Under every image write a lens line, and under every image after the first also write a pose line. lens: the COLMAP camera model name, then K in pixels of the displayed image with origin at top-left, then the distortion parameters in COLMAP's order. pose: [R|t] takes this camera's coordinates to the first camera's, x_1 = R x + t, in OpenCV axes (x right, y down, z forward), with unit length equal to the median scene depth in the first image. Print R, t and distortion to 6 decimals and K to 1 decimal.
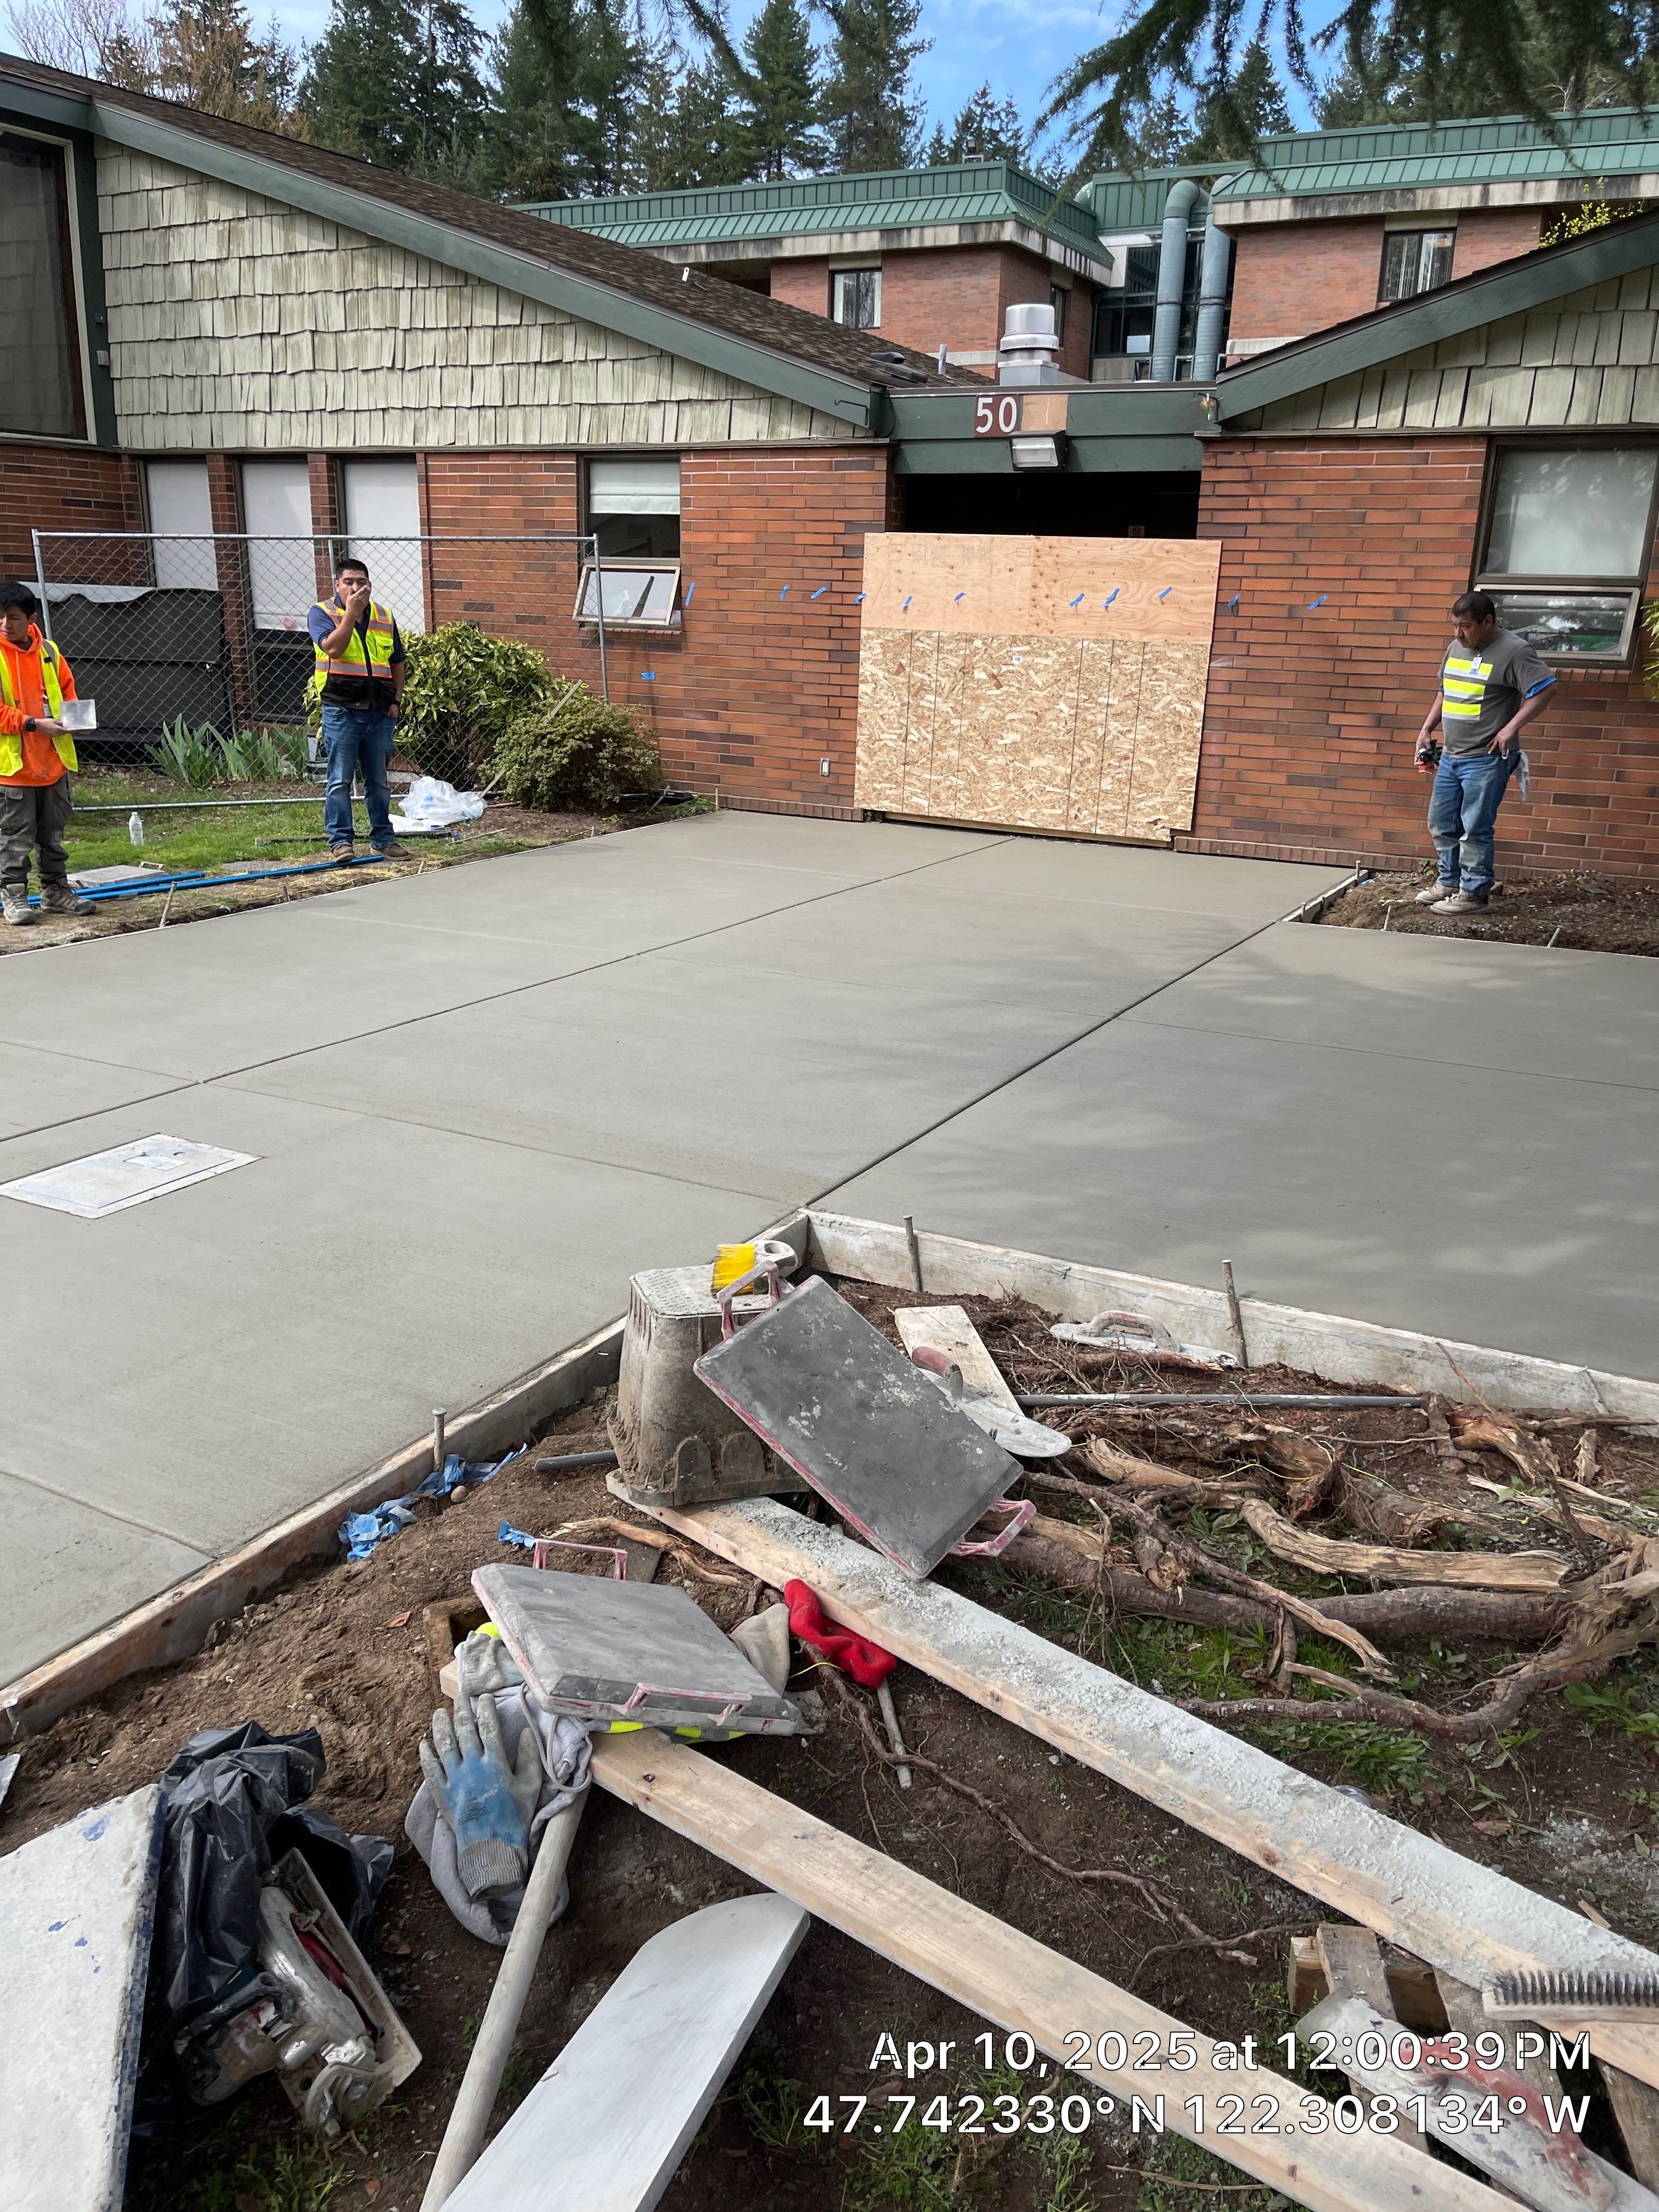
lens RADIAL K [[1692.9, 0, 824.9], [0, 1692.9, 1096.0], [0, 0, 1]] dist [0.057446, -0.062258]
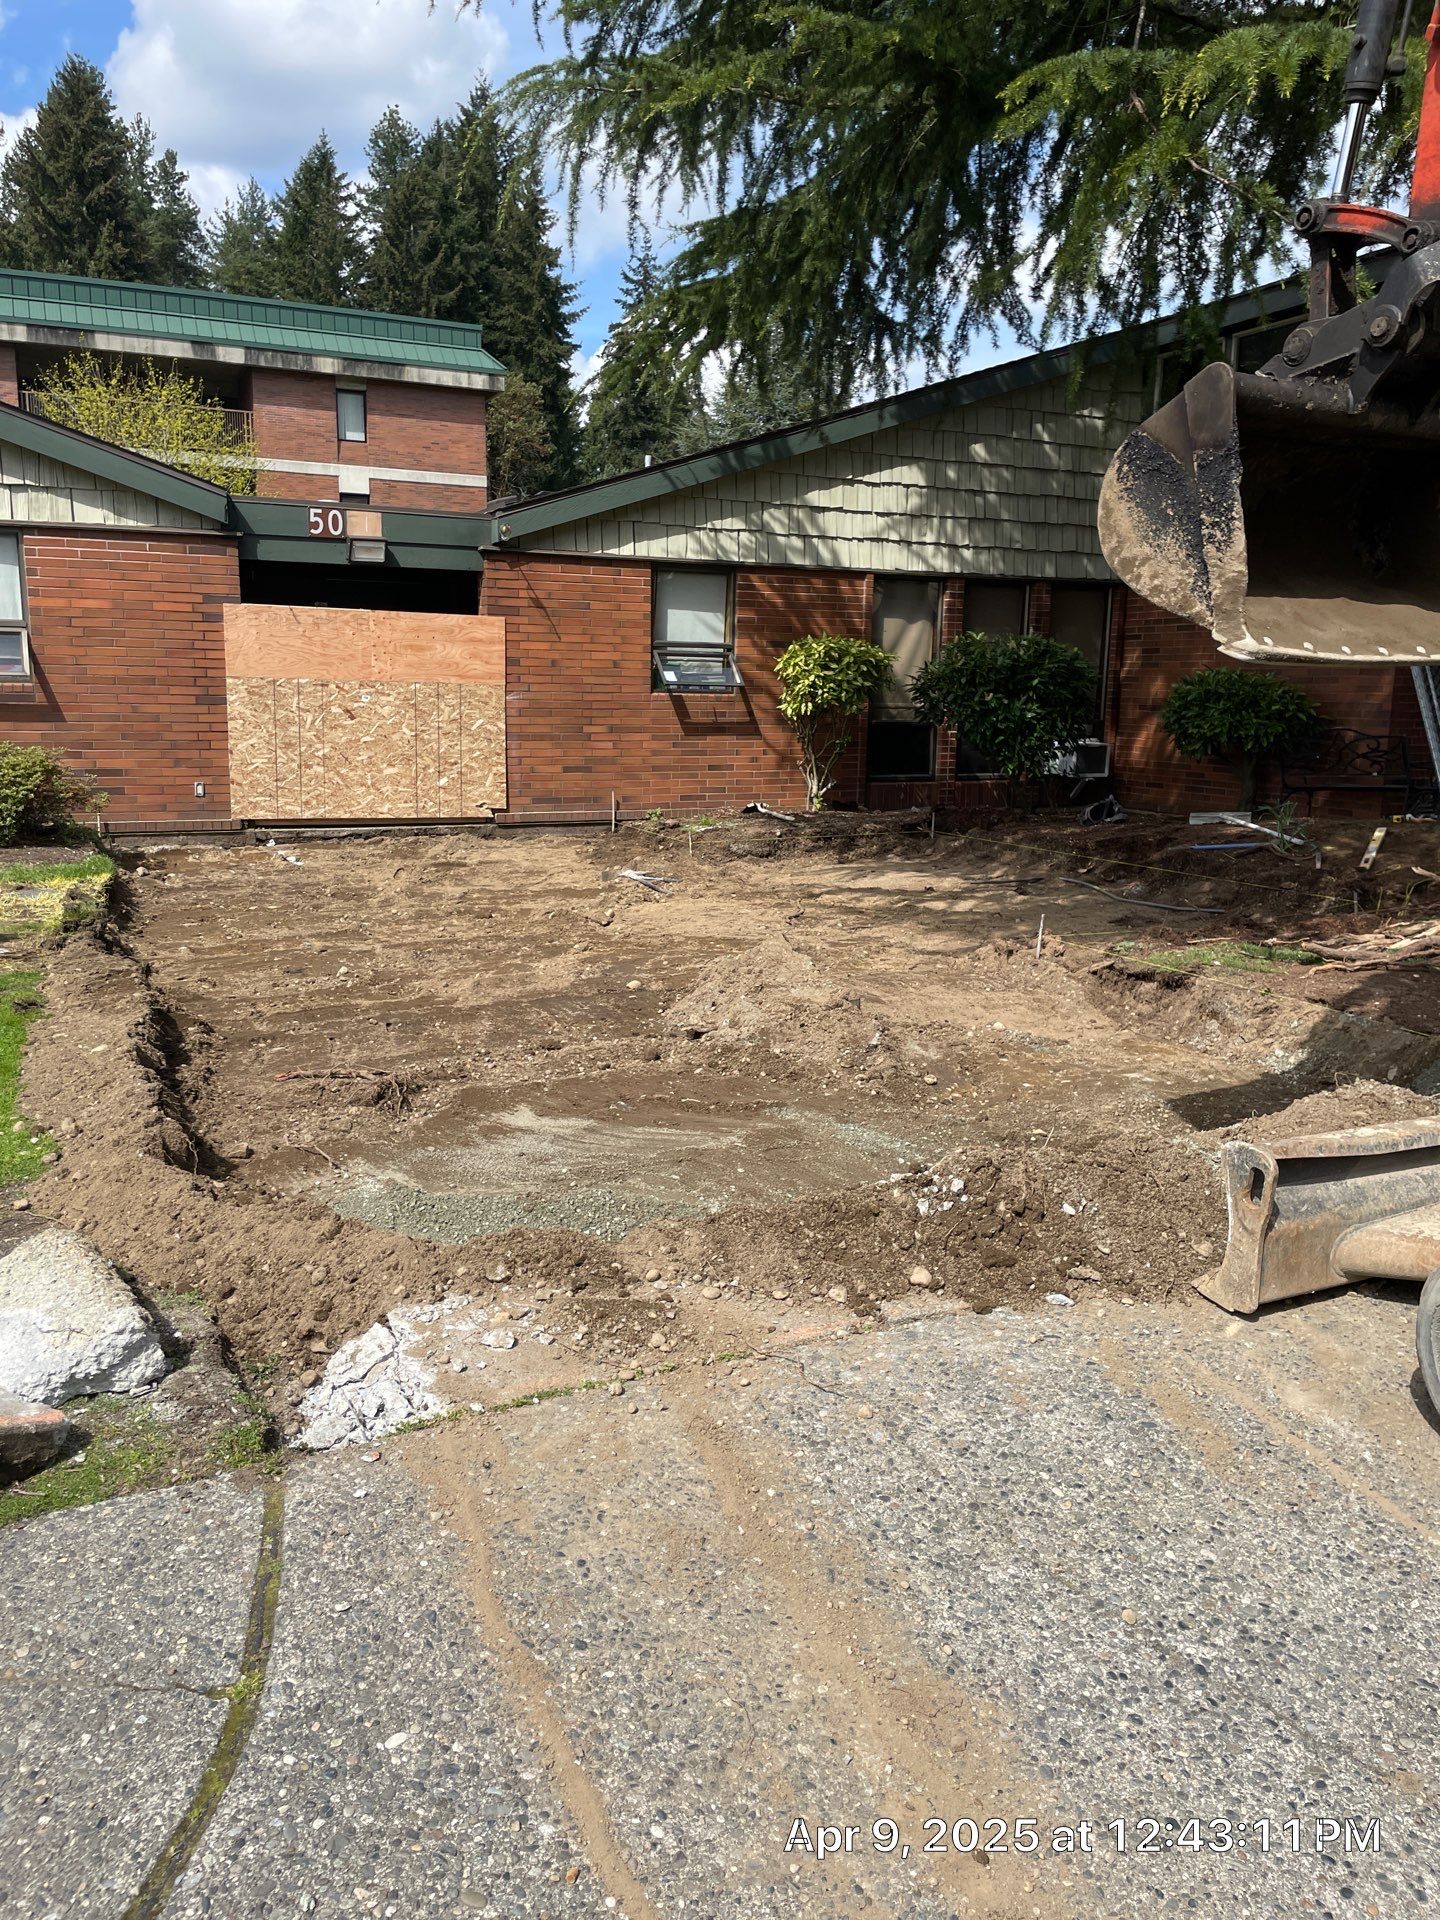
lens RADIAL K [[1469.4, 0, 732.0], [0, 1469.4, 970.3], [0, 0, 1]] dist [0.057446, -0.062258]
pose [[0.599150, -0.171126, 0.782135, -0.628087], [0.230699, 0.972358, 0.036020, -0.017996], [-0.766680, 0.158856, 0.622067, 0.067930]]
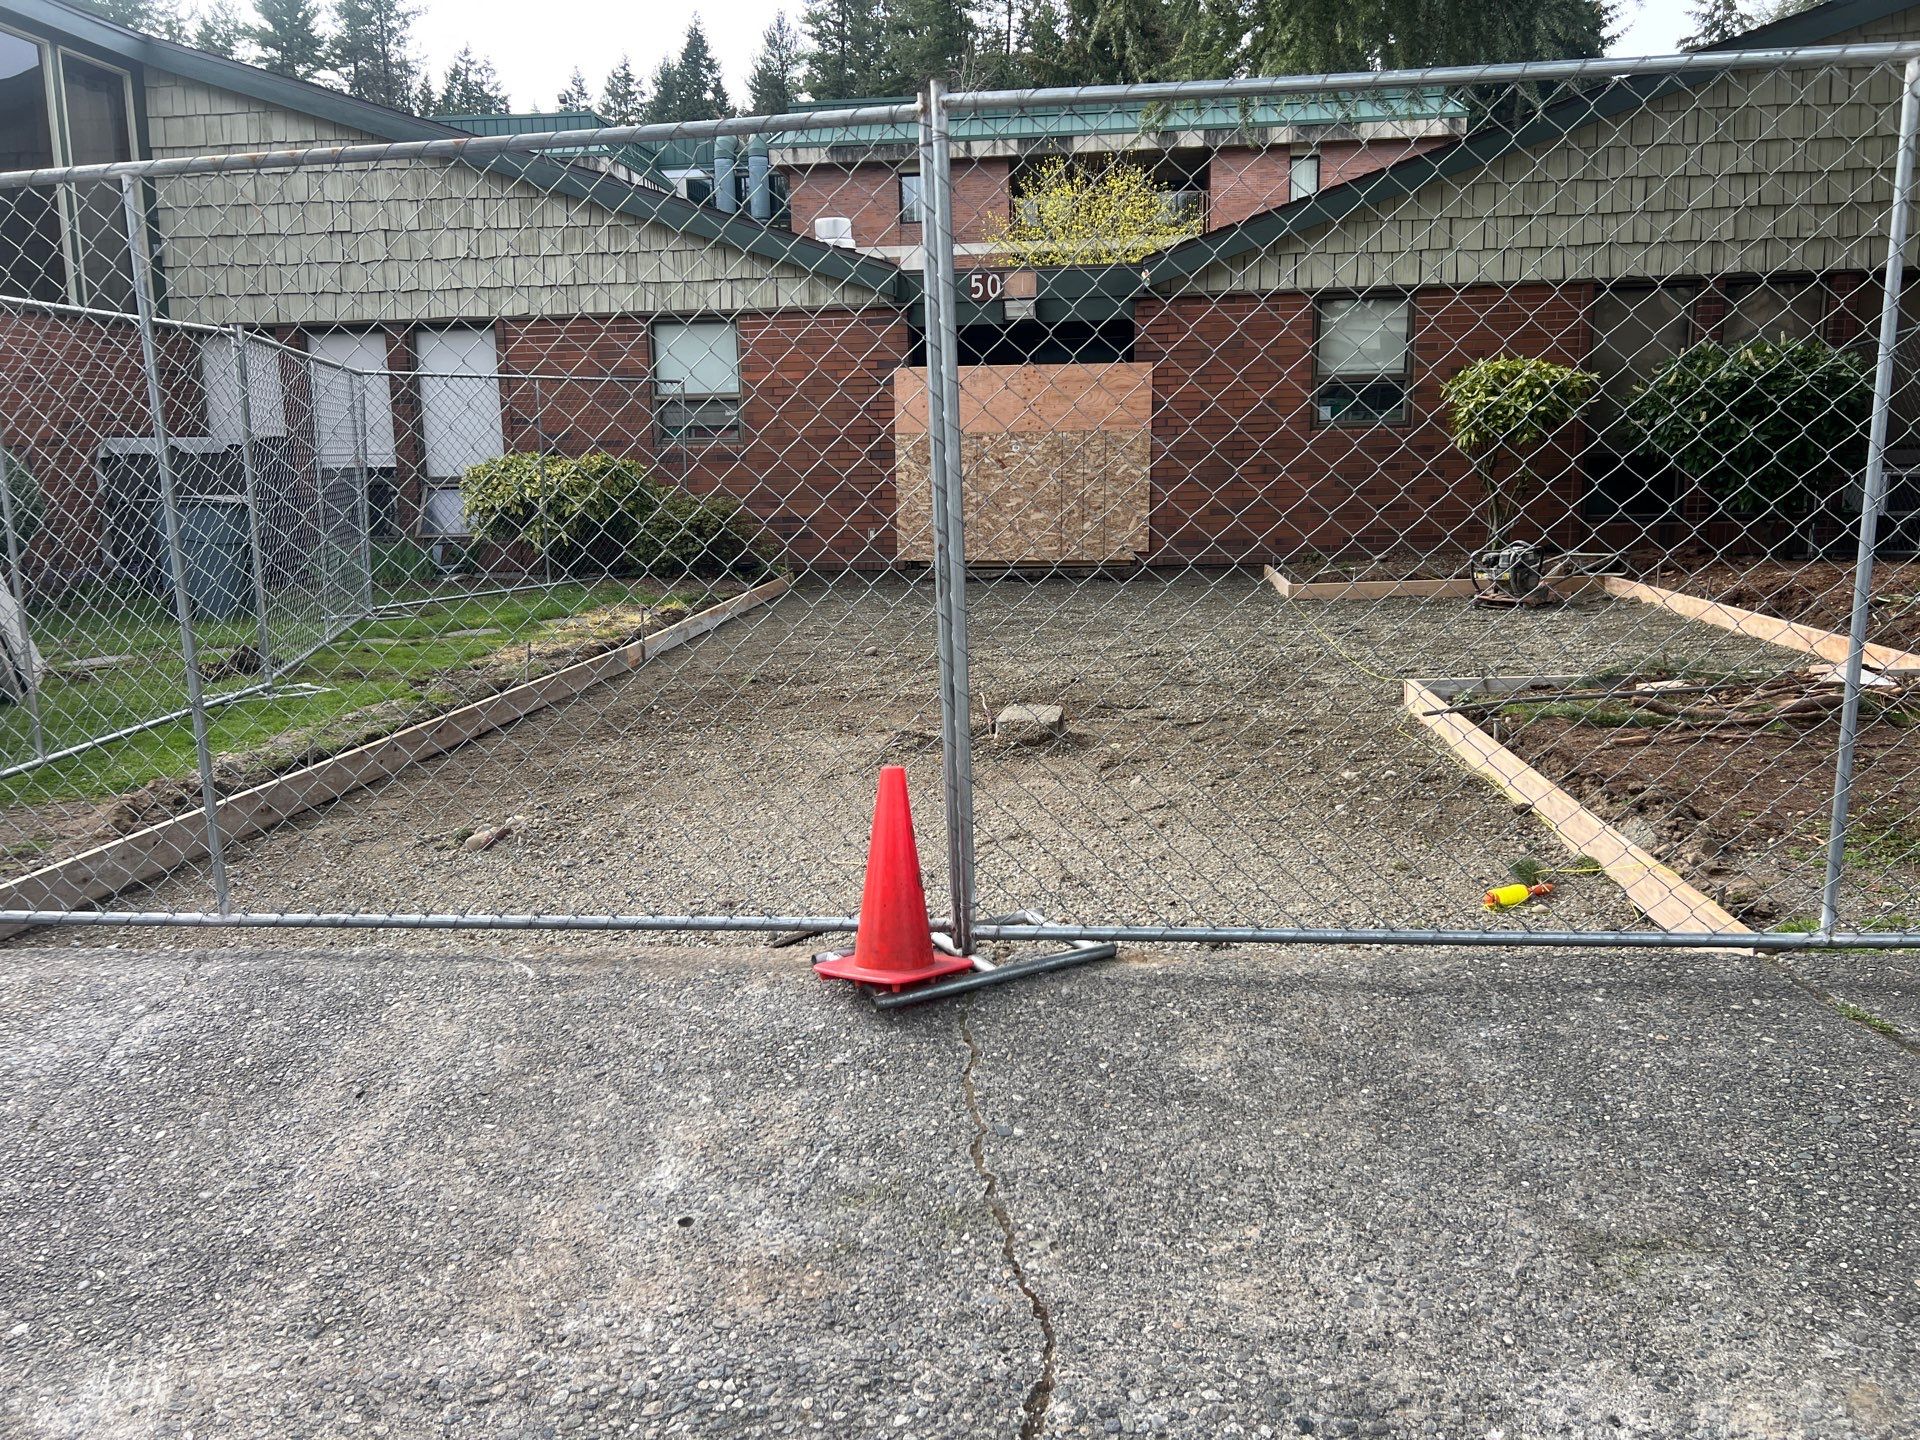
lens RADIAL K [[1469.4, 0, 946.7], [0, 1469.4, 732.0], [0, 0, 1]] dist [0.057446, -0.062258]
pose [[0.922695, -0.117790, 0.367096, -0.403176], [0.155402, 0.985035, -0.074534, 0.062962], [-0.352823, 0.125820, 0.927192, -0.109017]]
